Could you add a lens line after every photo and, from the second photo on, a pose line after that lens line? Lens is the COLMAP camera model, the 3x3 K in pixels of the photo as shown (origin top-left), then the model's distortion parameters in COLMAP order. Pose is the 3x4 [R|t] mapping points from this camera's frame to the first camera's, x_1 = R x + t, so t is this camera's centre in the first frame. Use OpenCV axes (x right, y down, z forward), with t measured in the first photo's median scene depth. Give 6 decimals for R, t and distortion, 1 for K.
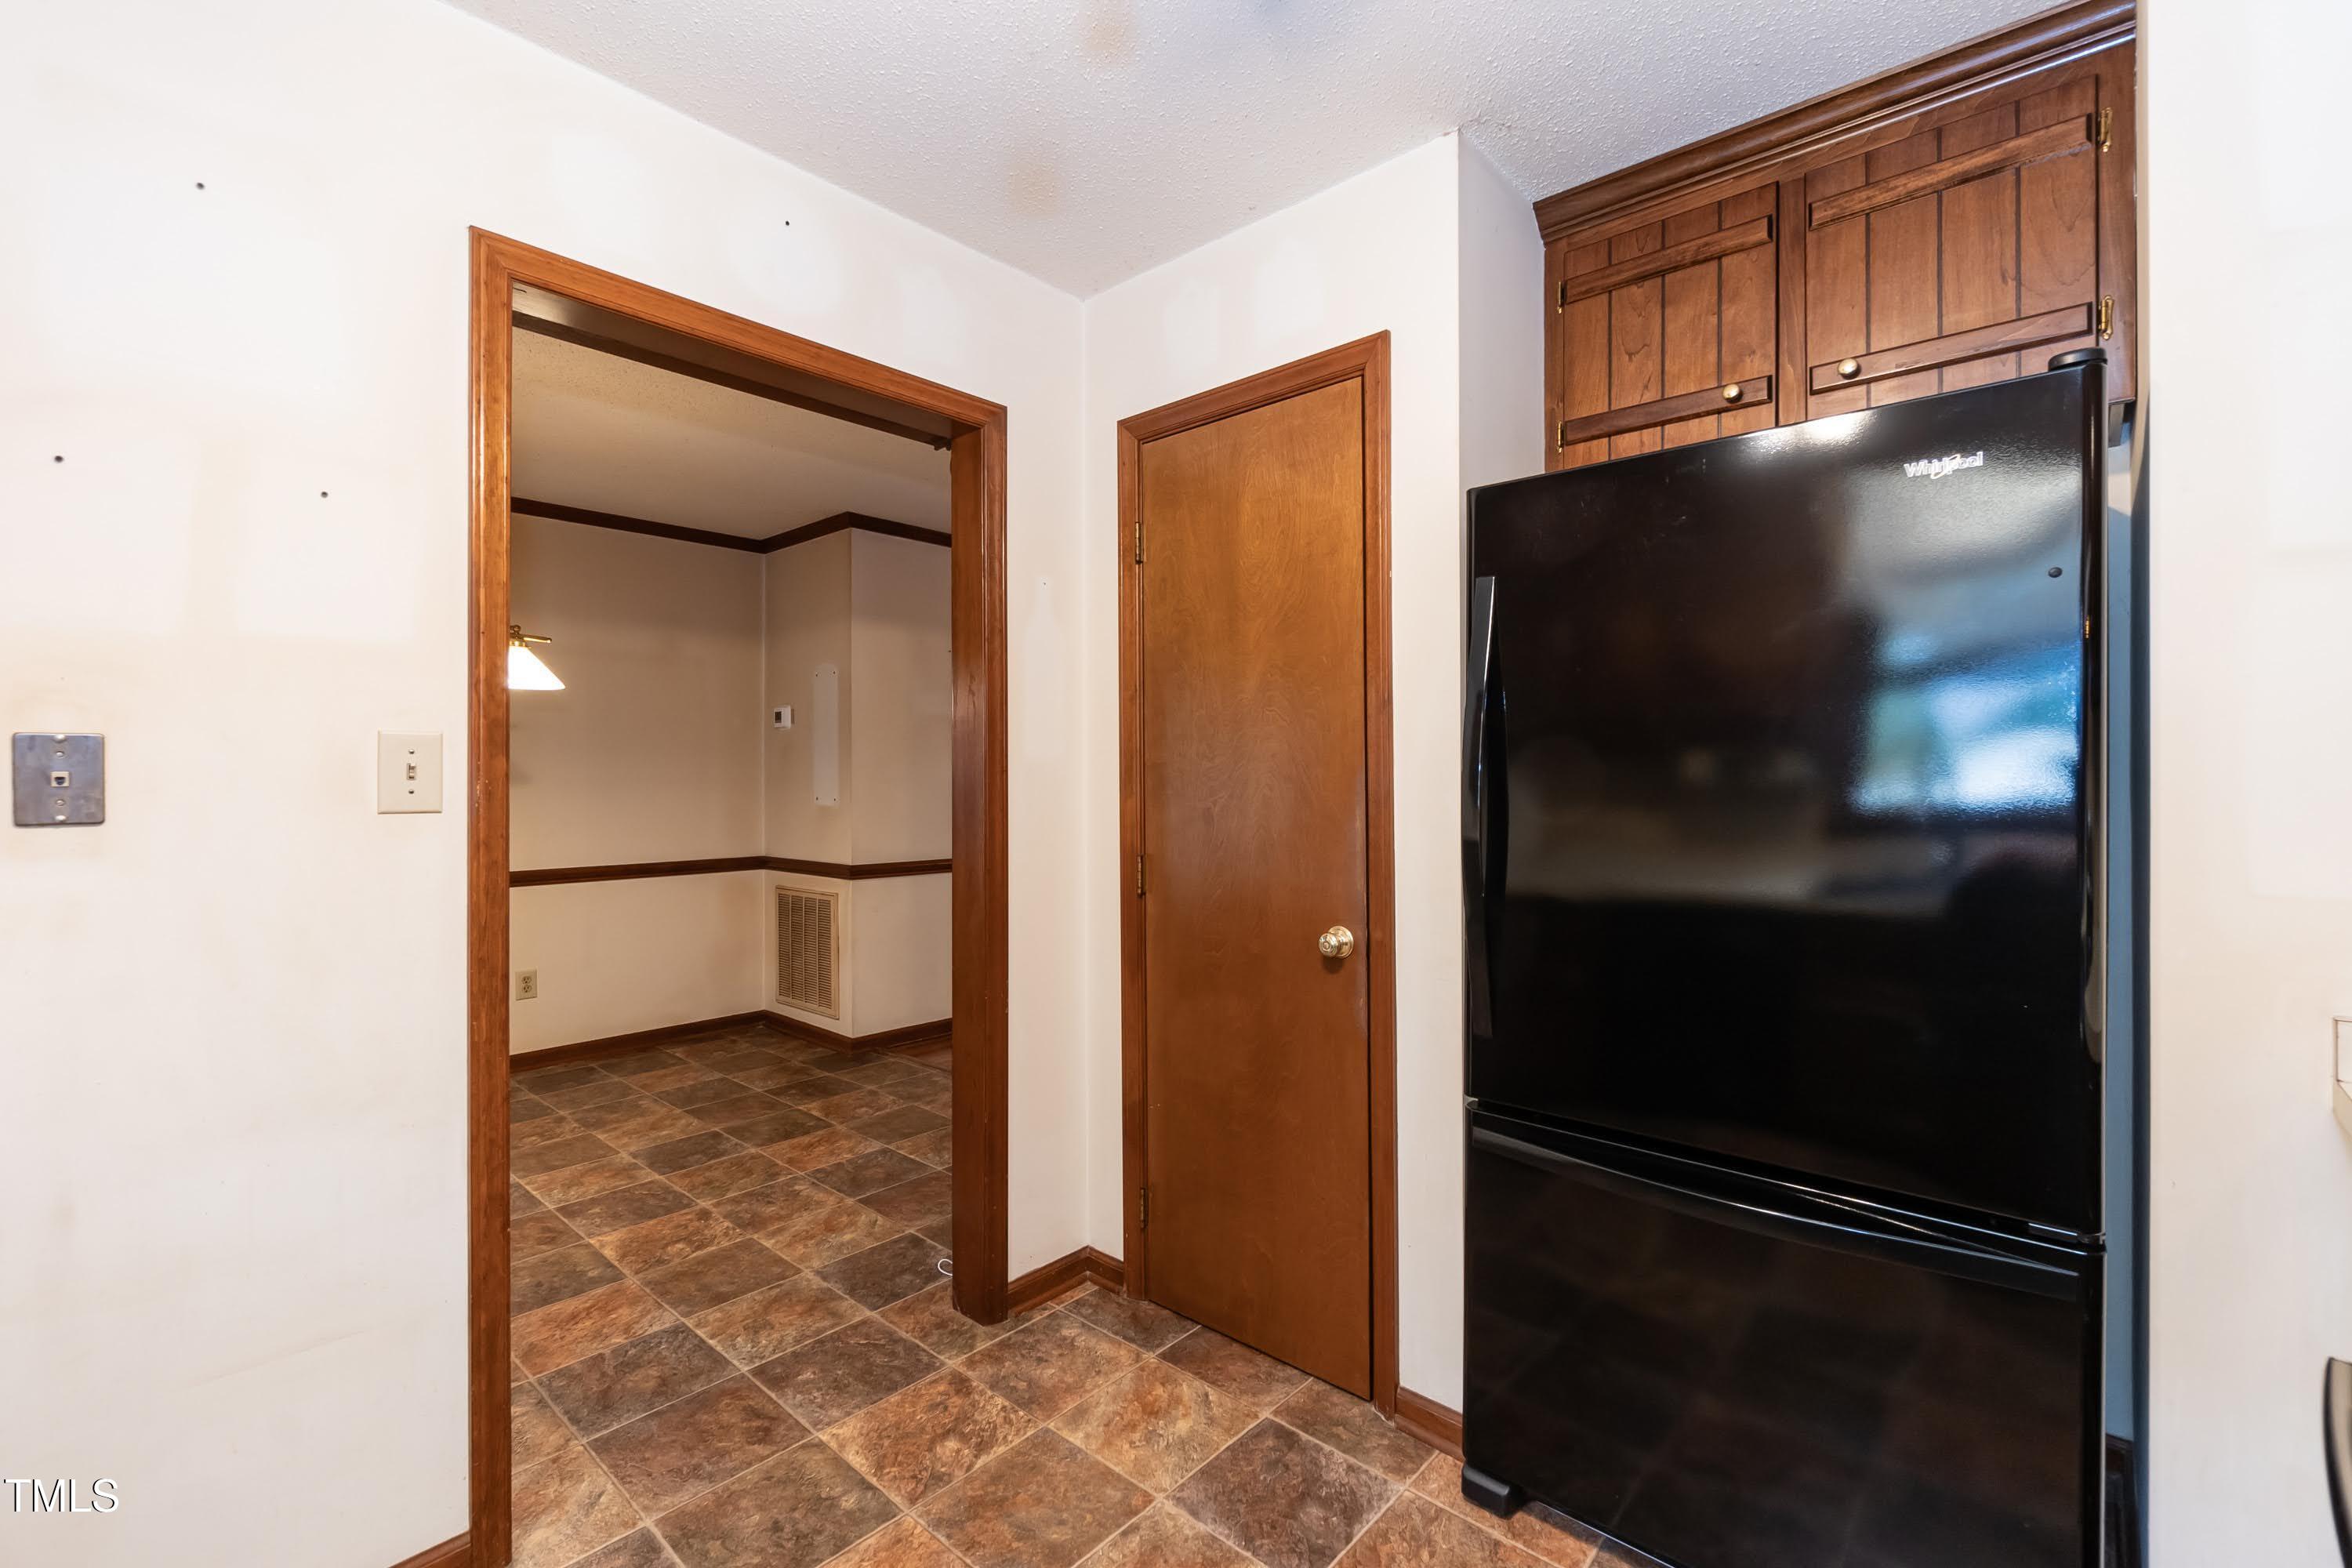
lens RADIAL K [[1045.8, 0, 1171.9], [0, 1045.8, 770.6], [0, 0, 1]] dist [-0.001249, -0.000244]
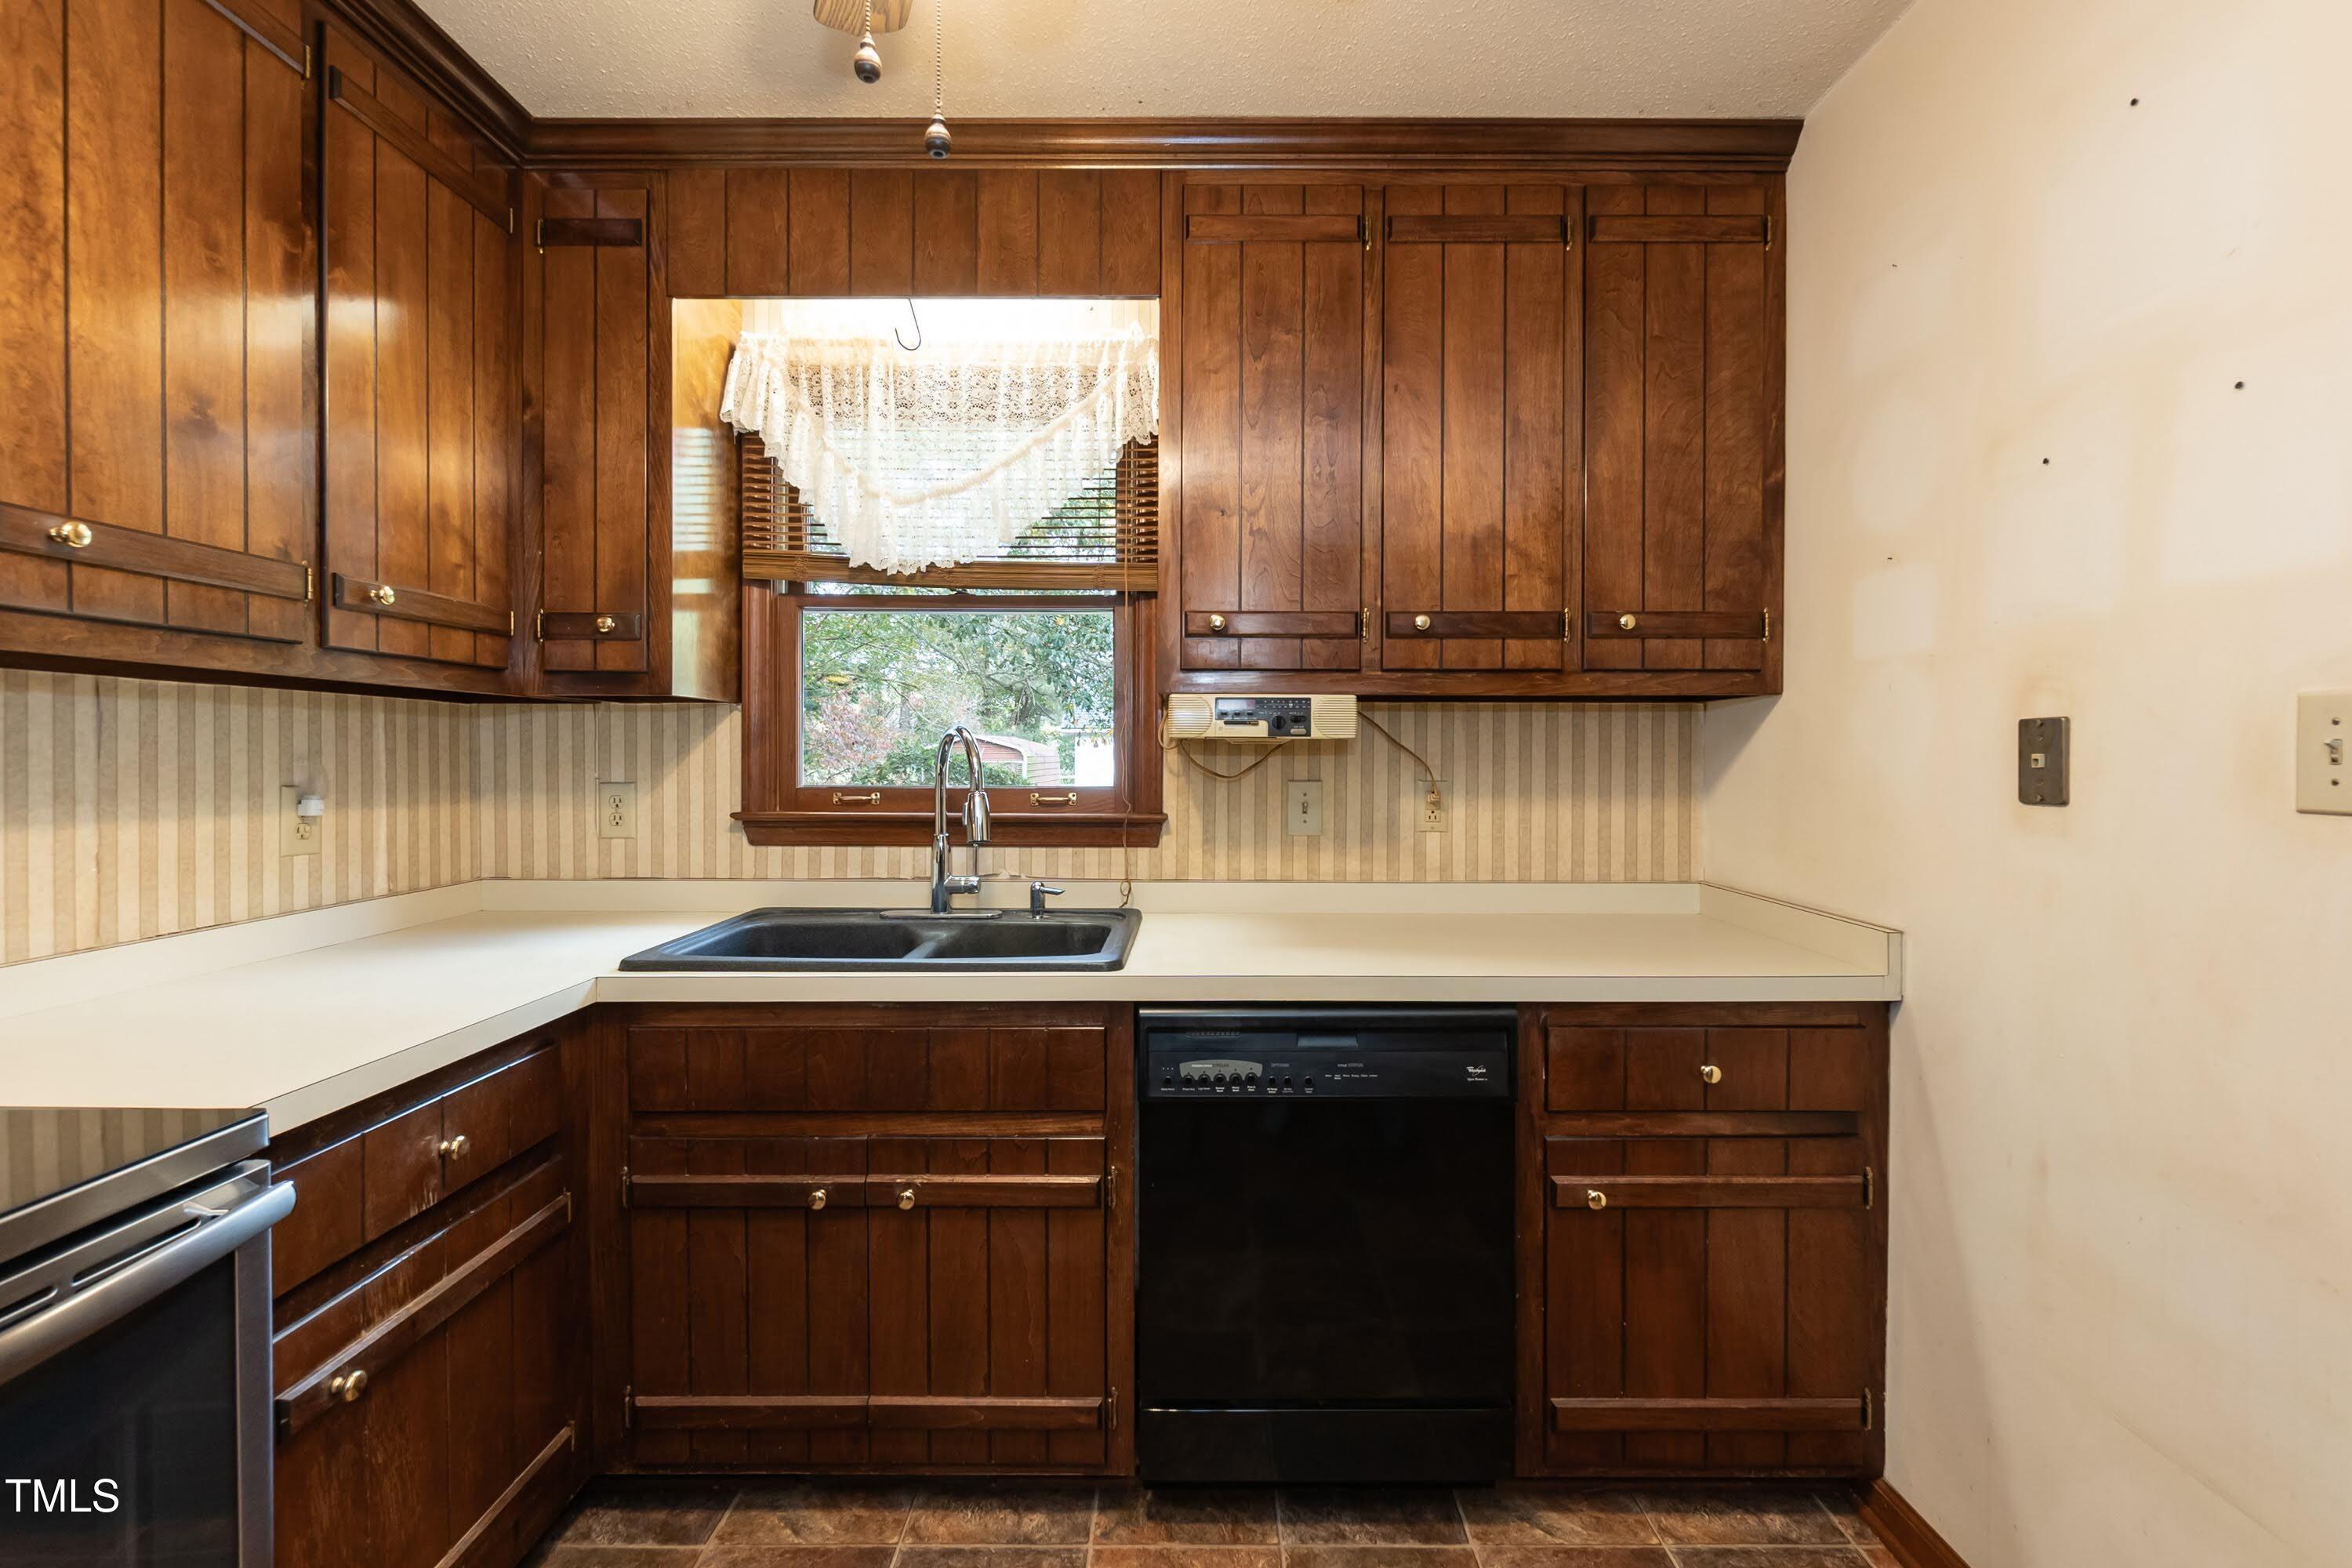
lens RADIAL K [[1001.0, 0, 1186.7], [0, 1001.0, 774.5], [0, 0, 1]] dist [-0.004069, -0.000461]
pose [[-0.750369, 0.009236, -0.660954, 0.291469], [-0.000666, 0.999891, 0.014729, 0.011679], [0.661019, 0.011492, -0.750282, 1.675800]]
